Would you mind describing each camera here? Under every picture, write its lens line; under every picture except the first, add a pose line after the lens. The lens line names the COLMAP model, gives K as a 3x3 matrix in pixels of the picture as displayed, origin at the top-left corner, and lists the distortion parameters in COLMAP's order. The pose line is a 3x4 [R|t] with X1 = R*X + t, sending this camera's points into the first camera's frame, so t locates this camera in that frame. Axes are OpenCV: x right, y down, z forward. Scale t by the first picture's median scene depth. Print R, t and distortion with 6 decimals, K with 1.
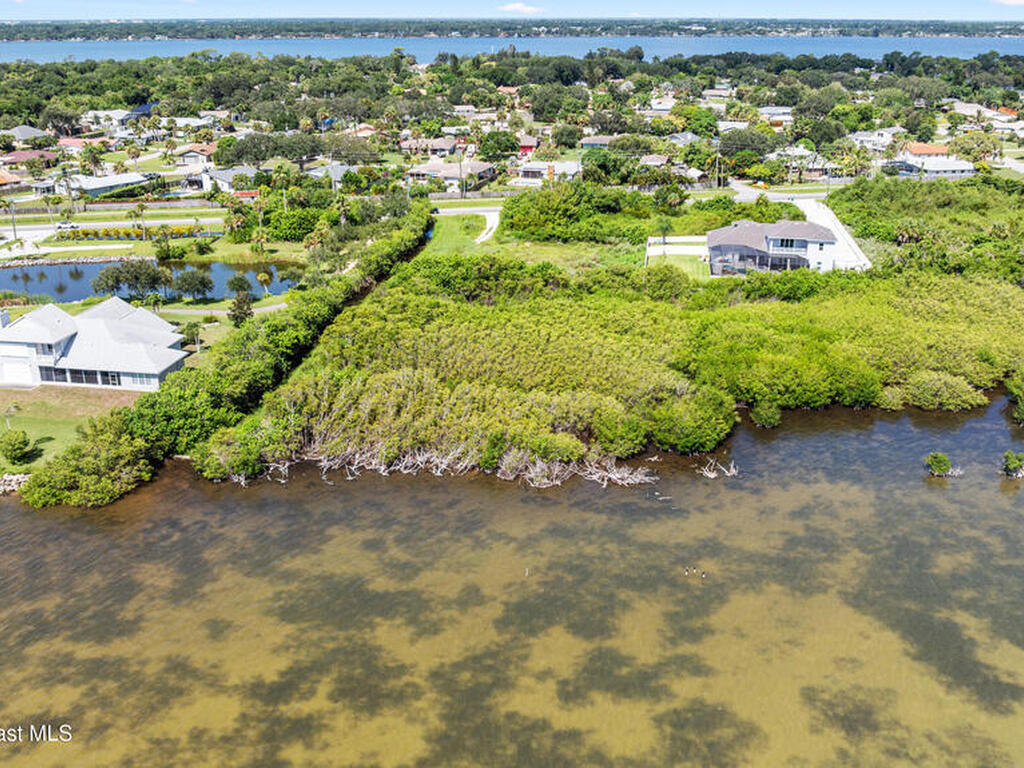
lens RADIAL K [[977.4, 0, 512.0], [0, 977.4, 384.0], [0, 0, 1]] dist [-0.006133, -0.031097]
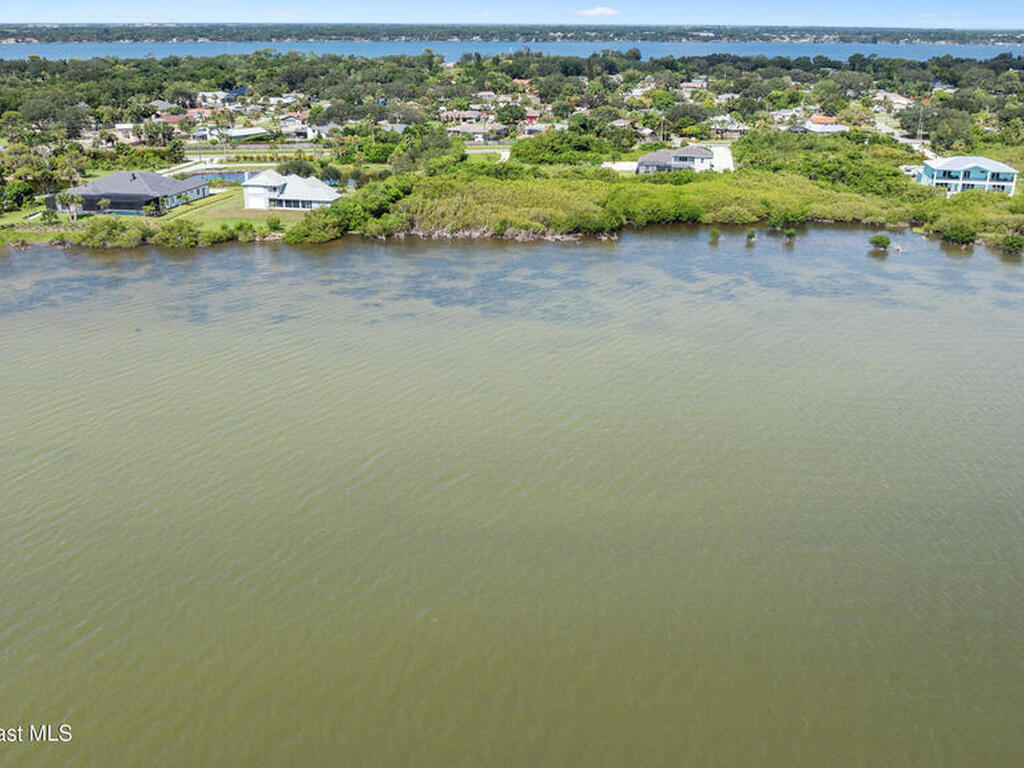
lens RADIAL K [[977.4, 0, 512.0], [0, 977.4, 384.0], [0, 0, 1]] dist [-0.006133, -0.031097]
pose [[0.999796, 0.011602, -0.016546, 0.014508], [-0.011693, 0.999917, -0.005363, 0.144901], [0.016482, 0.005555, 0.999849, -0.381136]]
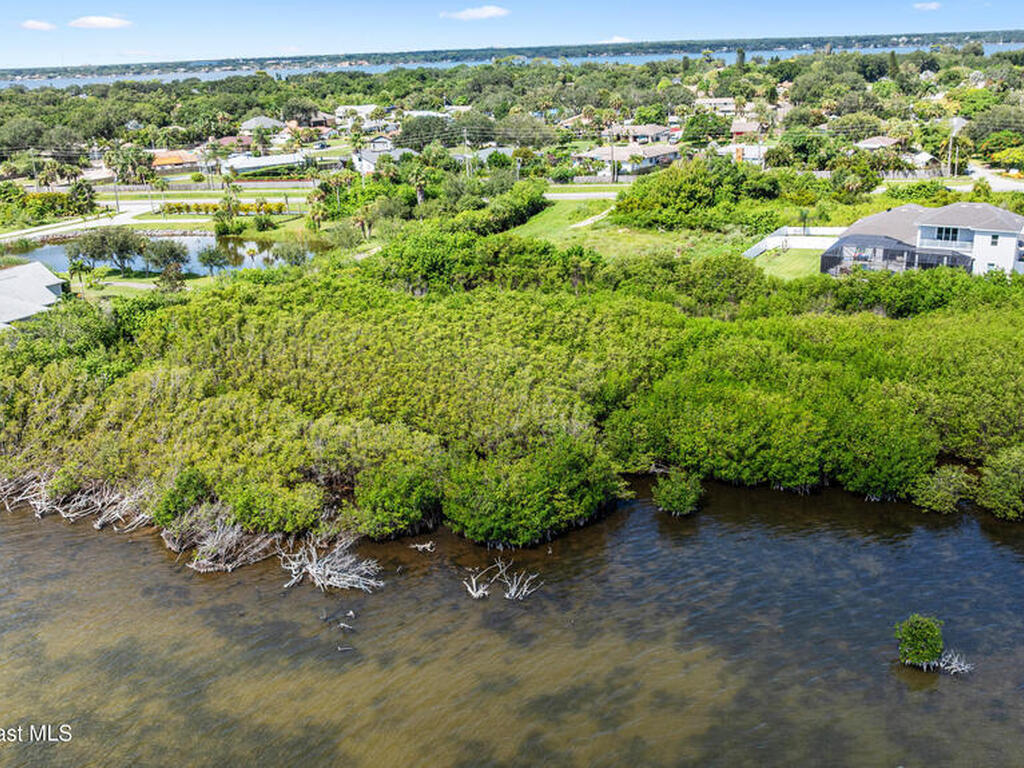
lens RADIAL K [[947.7, 0, 528.6], [0, 947.7, 383.6], [0, 0, 1]] dist [-0.012496, -0.026119]
pose [[0.939451, 0.082682, -0.332559, 0.138299], [-0.086813, 0.996222, 0.002444, -0.010286], [0.331505, 0.026574, 0.943079, 0.170166]]
